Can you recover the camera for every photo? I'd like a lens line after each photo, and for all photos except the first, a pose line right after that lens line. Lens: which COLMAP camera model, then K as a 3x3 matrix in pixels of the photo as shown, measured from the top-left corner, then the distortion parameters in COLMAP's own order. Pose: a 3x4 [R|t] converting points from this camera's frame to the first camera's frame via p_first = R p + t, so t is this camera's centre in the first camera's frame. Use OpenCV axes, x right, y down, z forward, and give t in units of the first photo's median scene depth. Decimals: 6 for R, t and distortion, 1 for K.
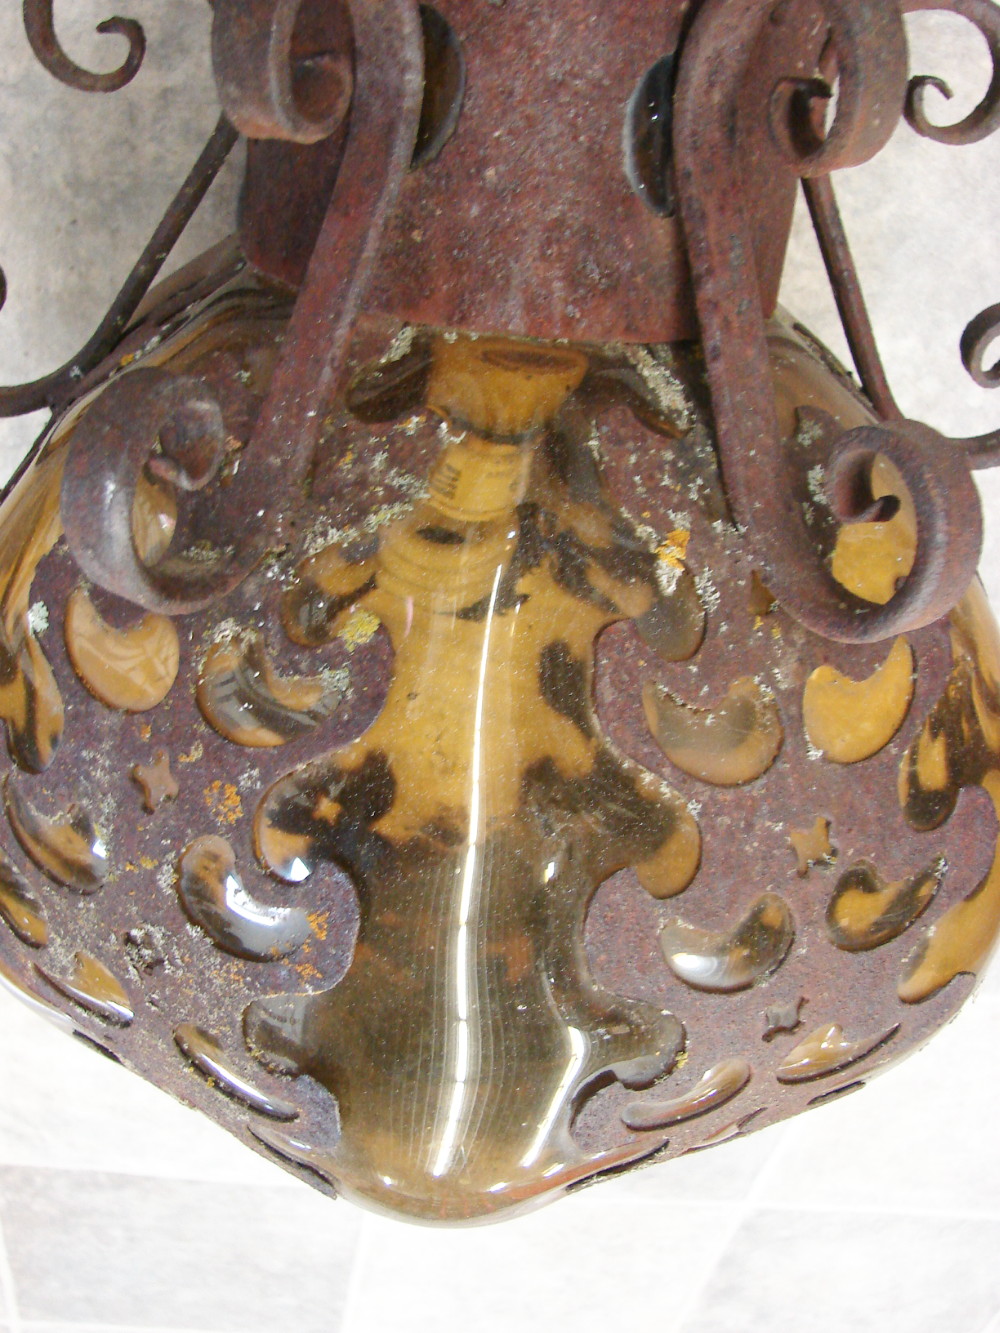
lens RADIAL K [[1433.5, 0, 500.0], [0, 1433.5, 666.5], [0, 0, 1]] dist [-0.229009, 0.273410]
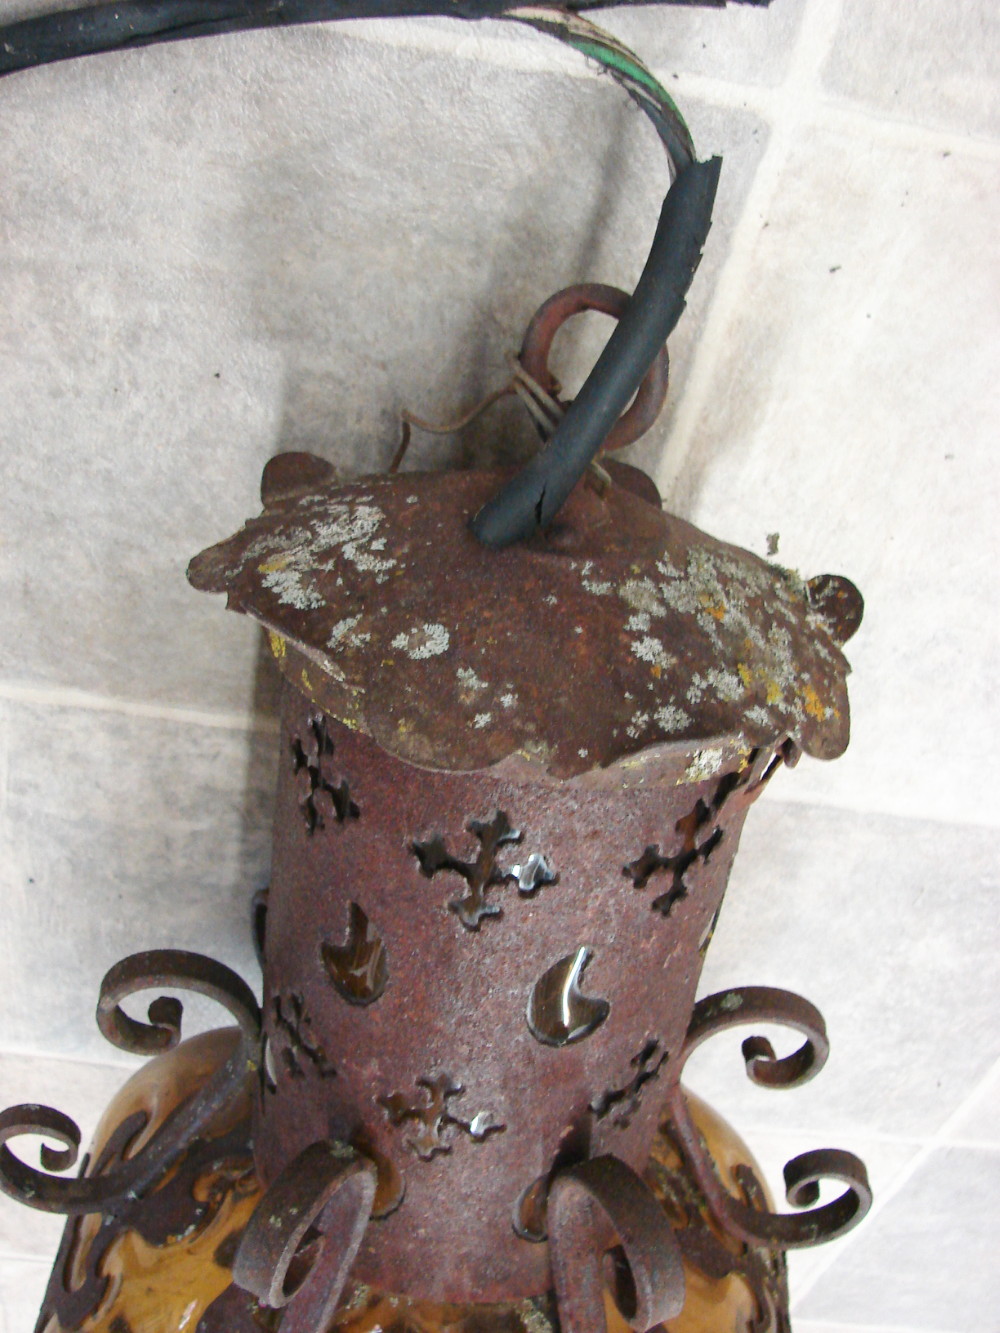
lens RADIAL K [[1433.5, 0, 500.0], [0, 1433.5, 666.5], [0, 0, 1]] dist [-0.229009, 0.273410]
pose [[0.999014, 0.043639, -0.008225, 0.060971], [-0.043445, 0.998804, 0.022409, -0.970754], [0.009193, -0.022030, 0.999715, -0.441897]]
